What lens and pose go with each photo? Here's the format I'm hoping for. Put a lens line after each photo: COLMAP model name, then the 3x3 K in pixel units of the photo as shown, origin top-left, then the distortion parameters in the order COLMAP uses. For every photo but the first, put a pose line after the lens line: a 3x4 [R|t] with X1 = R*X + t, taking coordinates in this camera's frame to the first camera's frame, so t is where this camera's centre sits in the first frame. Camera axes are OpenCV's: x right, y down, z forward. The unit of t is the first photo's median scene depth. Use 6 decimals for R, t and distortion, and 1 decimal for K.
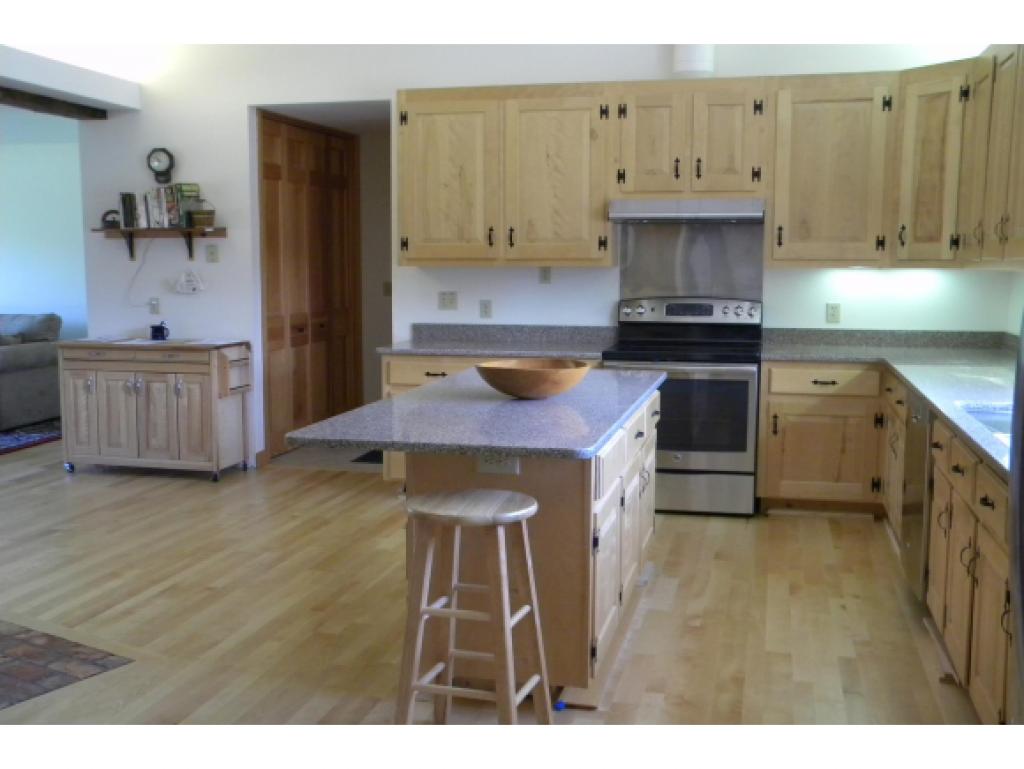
lens RADIAL K [[1120.2, 0, 502.0], [0, 1120.2, 390.3], [0, 0, 1]] dist [-0.000227, 0.000000]
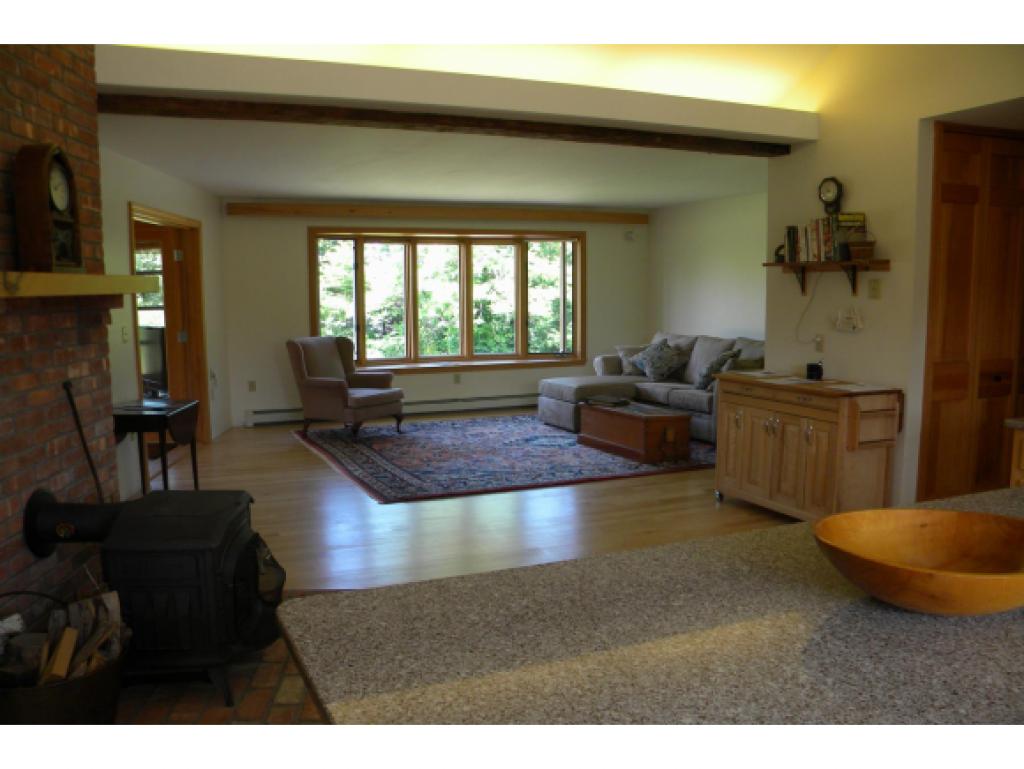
lens RADIAL K [[872.0, 0, 499.1], [0, 872.0, 401.0], [0, 0, 1]] dist [-0.125164, 0.090313]
pose [[0.619149, 0.099225, -0.778979, 0.099133], [-0.088411, 0.994486, 0.056405, -0.044981], [0.780280, 0.033947, 0.624508, 0.342647]]
